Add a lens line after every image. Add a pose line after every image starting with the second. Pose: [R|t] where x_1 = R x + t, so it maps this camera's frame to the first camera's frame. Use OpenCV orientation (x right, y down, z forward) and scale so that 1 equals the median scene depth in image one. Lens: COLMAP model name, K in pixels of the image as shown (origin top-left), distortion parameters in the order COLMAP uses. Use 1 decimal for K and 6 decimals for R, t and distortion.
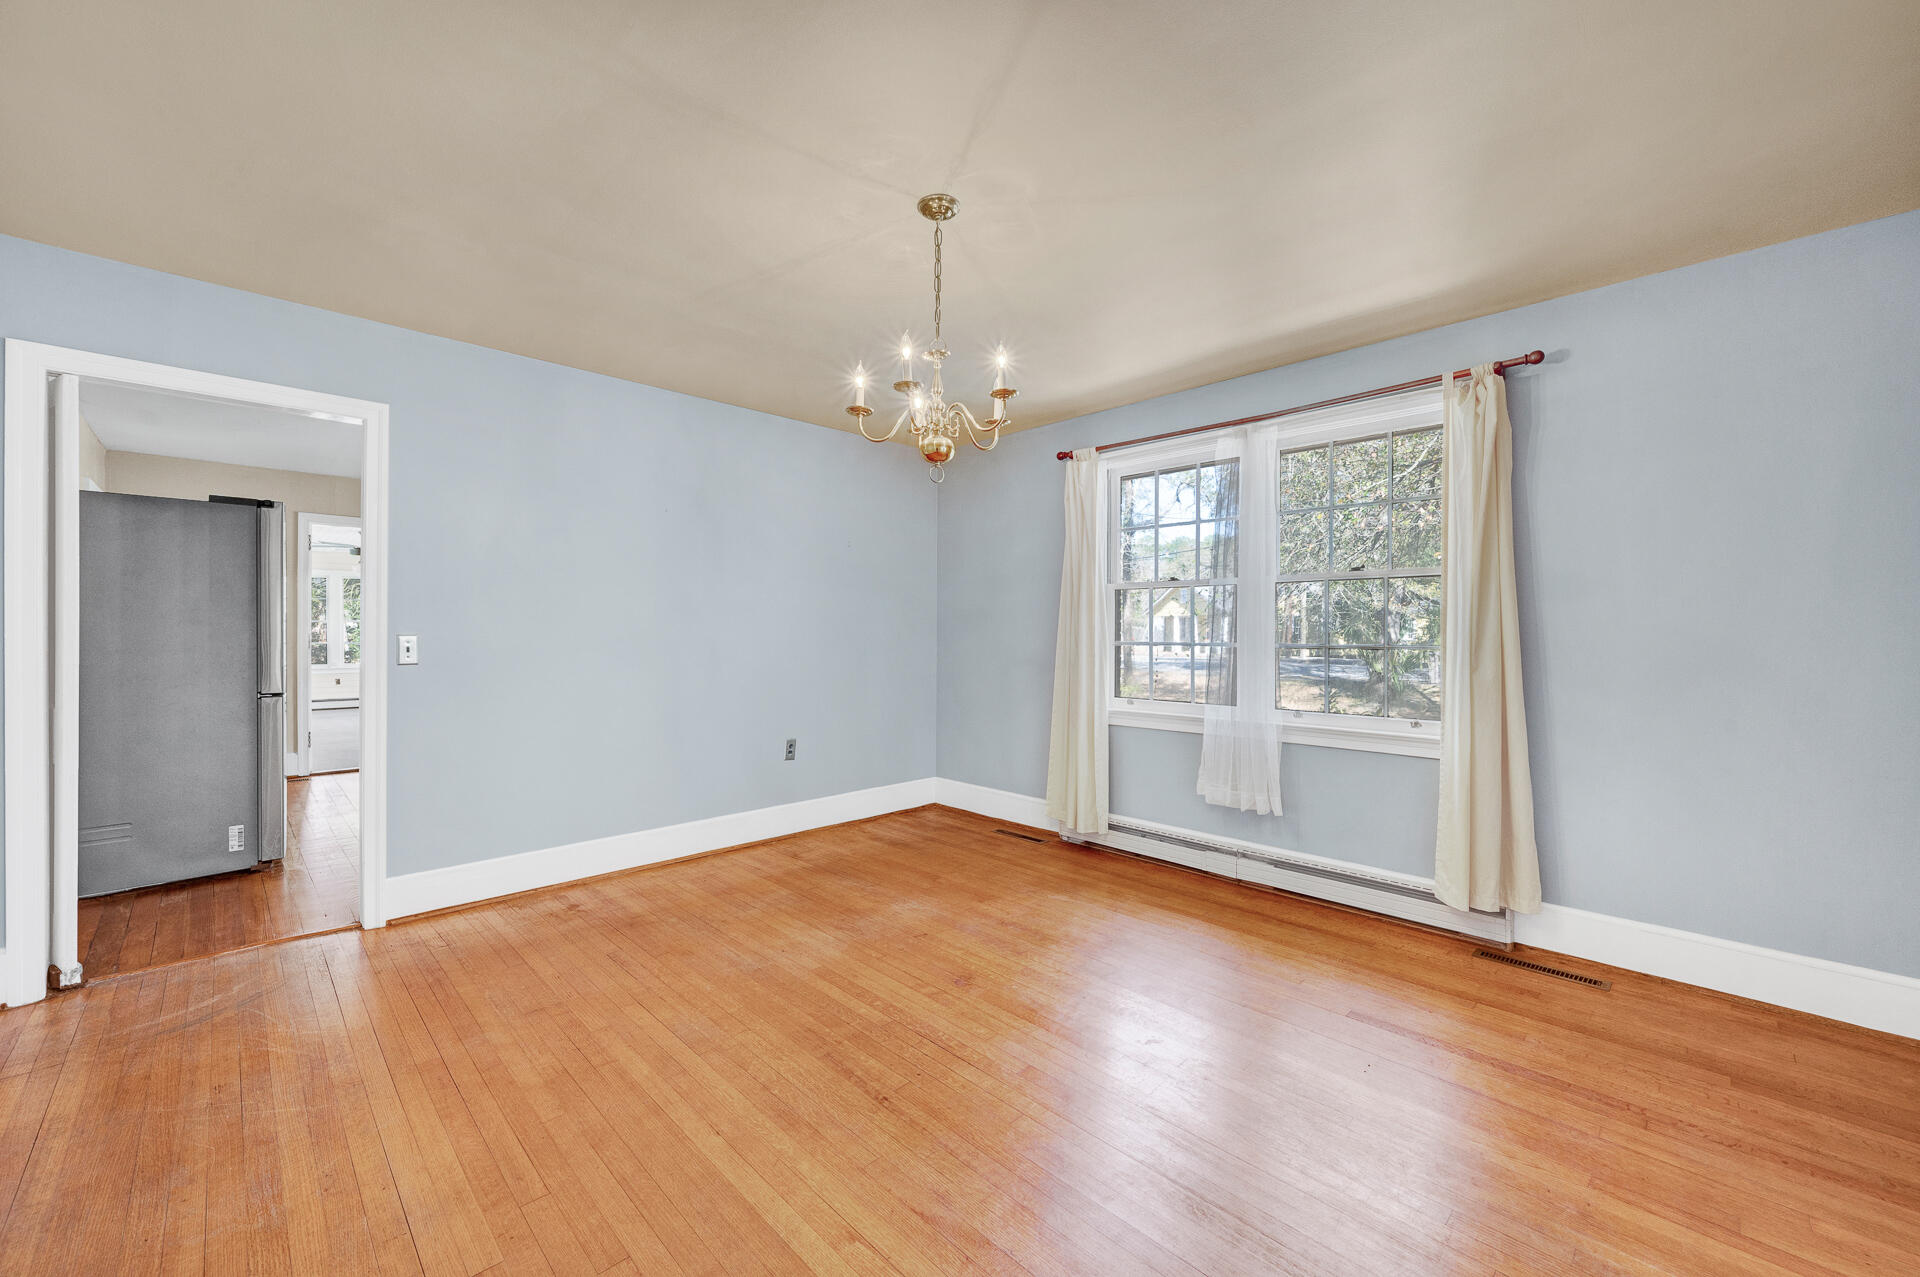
lens RADIAL K [[756.5, 0, 955.8], [0, 756.5, 642.0], [0, 0, 1]] dist [0.007257, -0.000030]
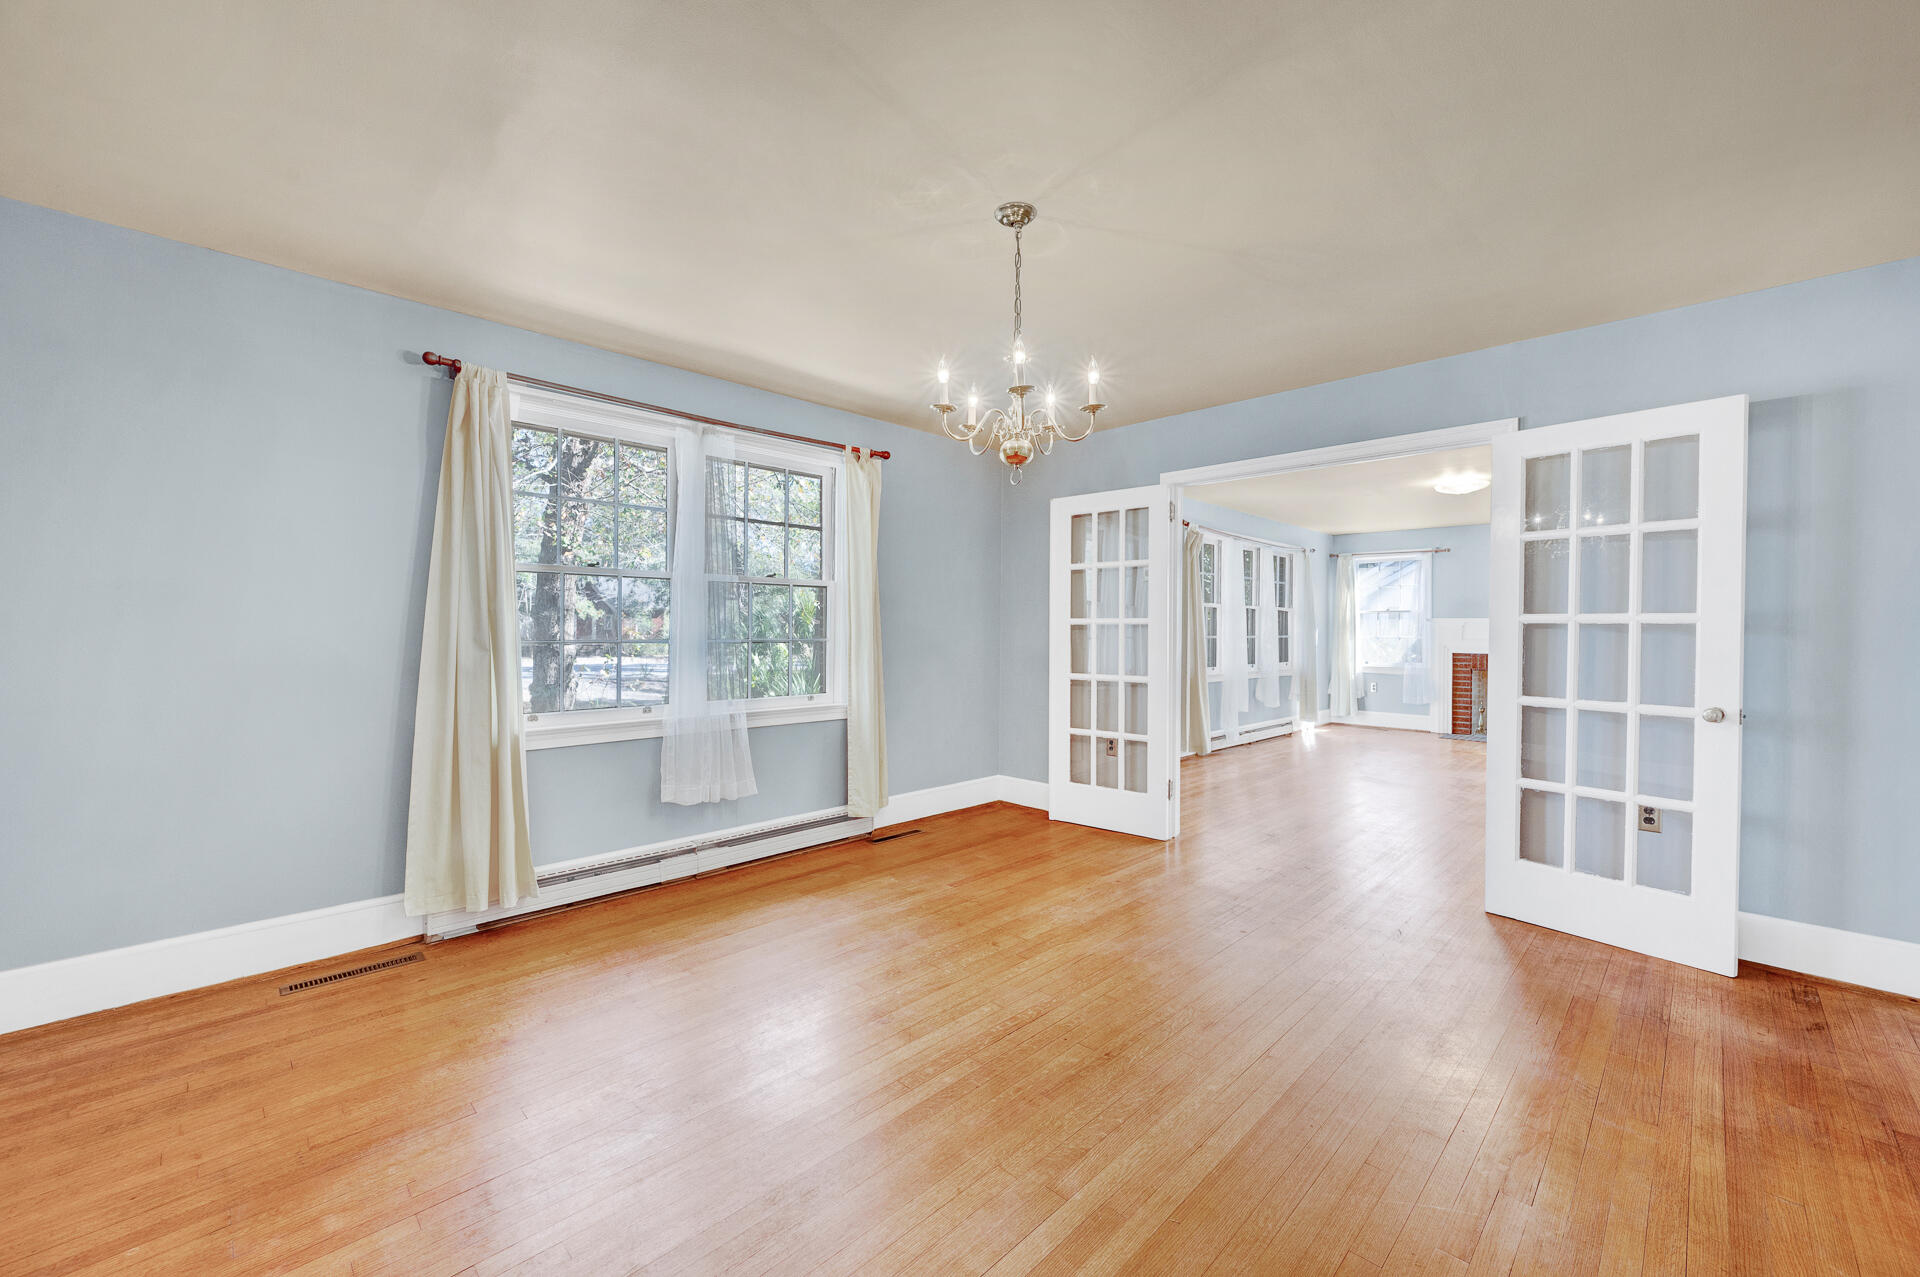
lens RADIAL K [[756.5, 0, 974.7], [0, 756.5, 643.5], [0, 0, 1]] dist [0.007257, -0.000030]
pose [[-0.017443, -0.021913, 0.999608, -0.642866], [0.008864, 0.999717, 0.022070, -0.011616], [-0.999809, 0.009245, -0.017244, 0.658083]]
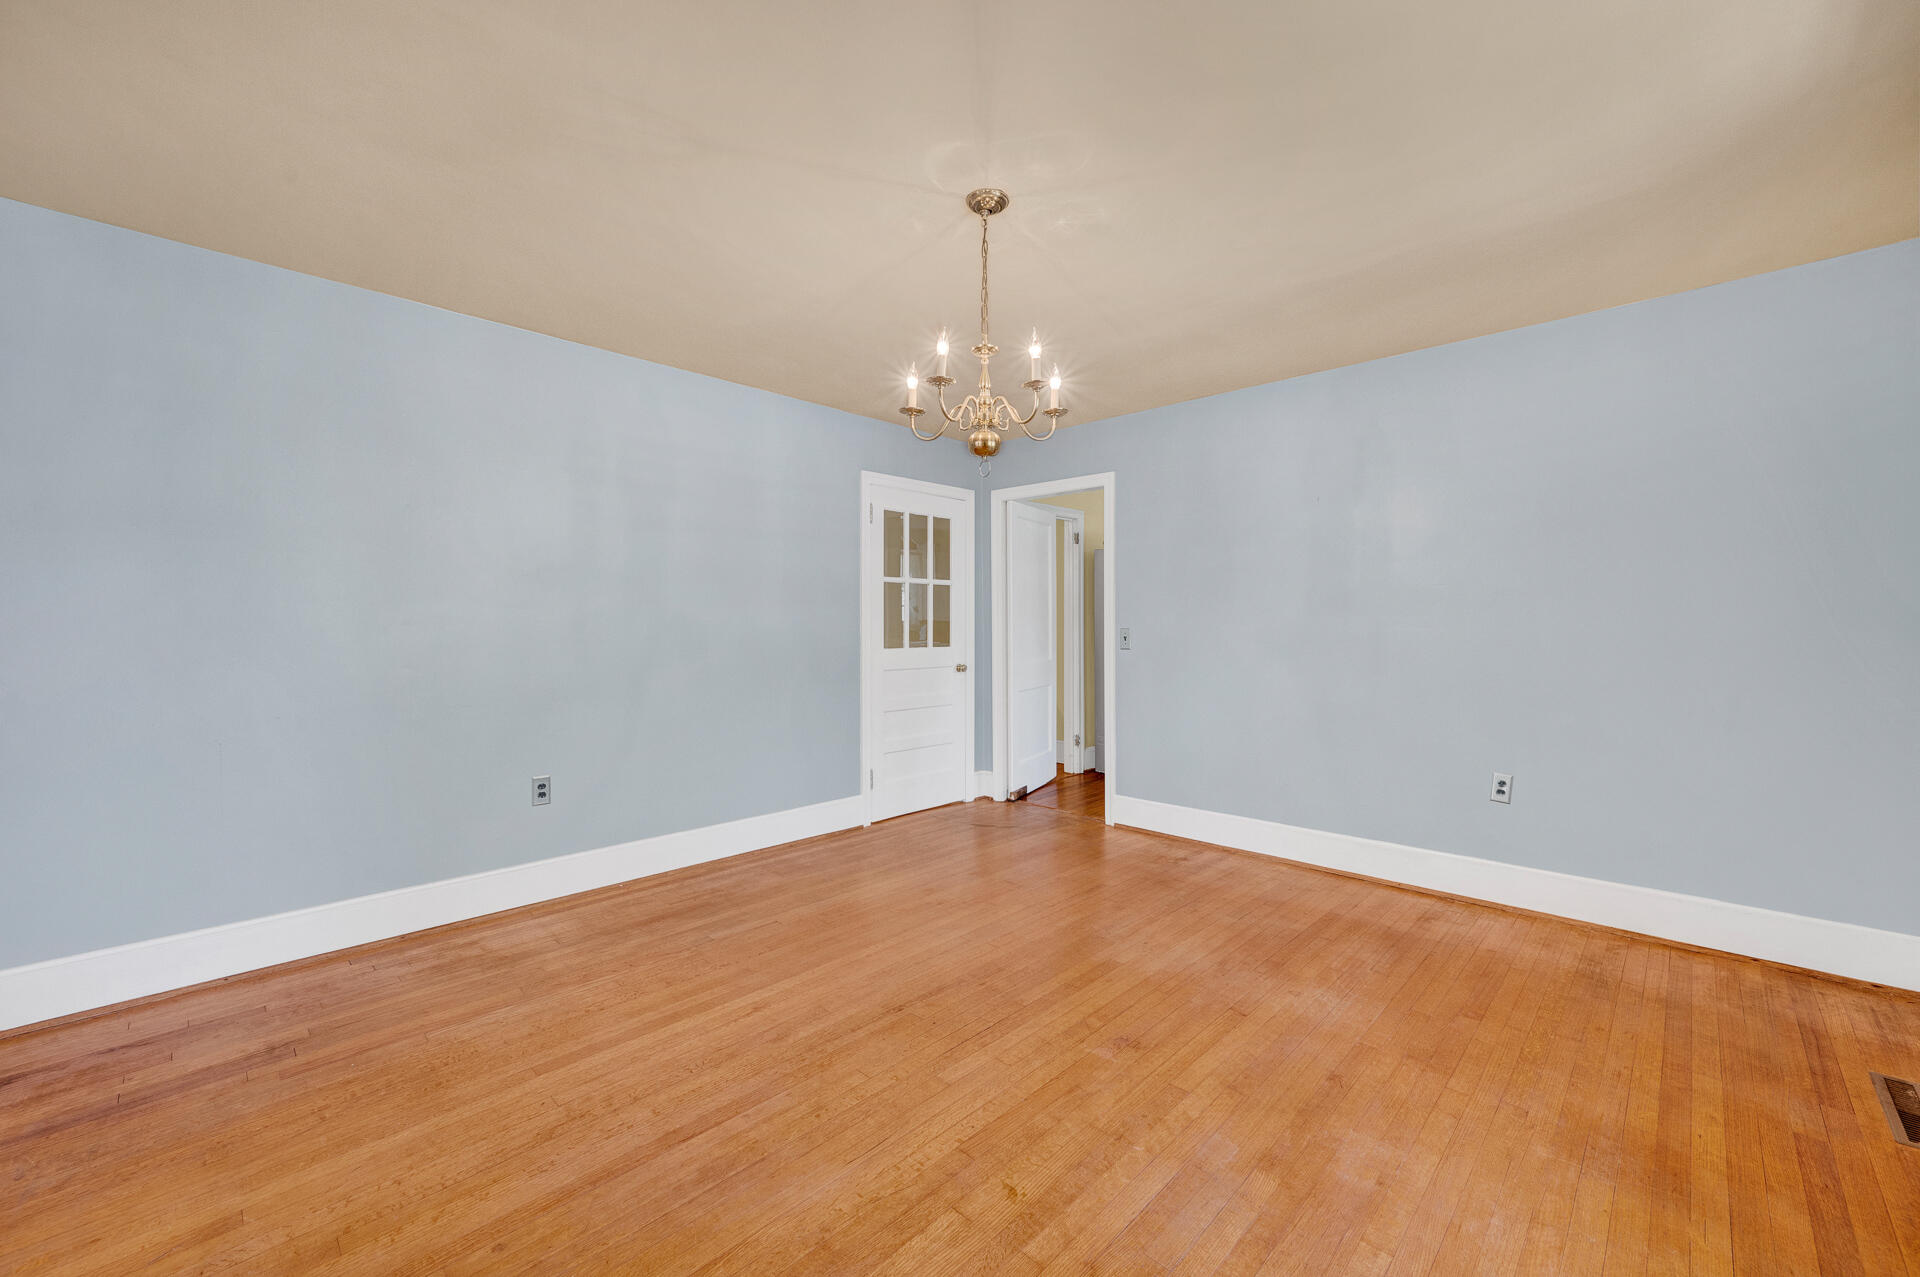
lens RADIAL K [[756.5, 0, 968.1], [0, 756.5, 634.3], [0, 0, 1]] dist [0.007257, -0.000030]
pose [[0.026238, 0.007663, -0.999626, 0.615251], [-0.011147, 0.999911, 0.007372, -0.005140], [0.999594, 0.010950, 0.026321, 0.587593]]
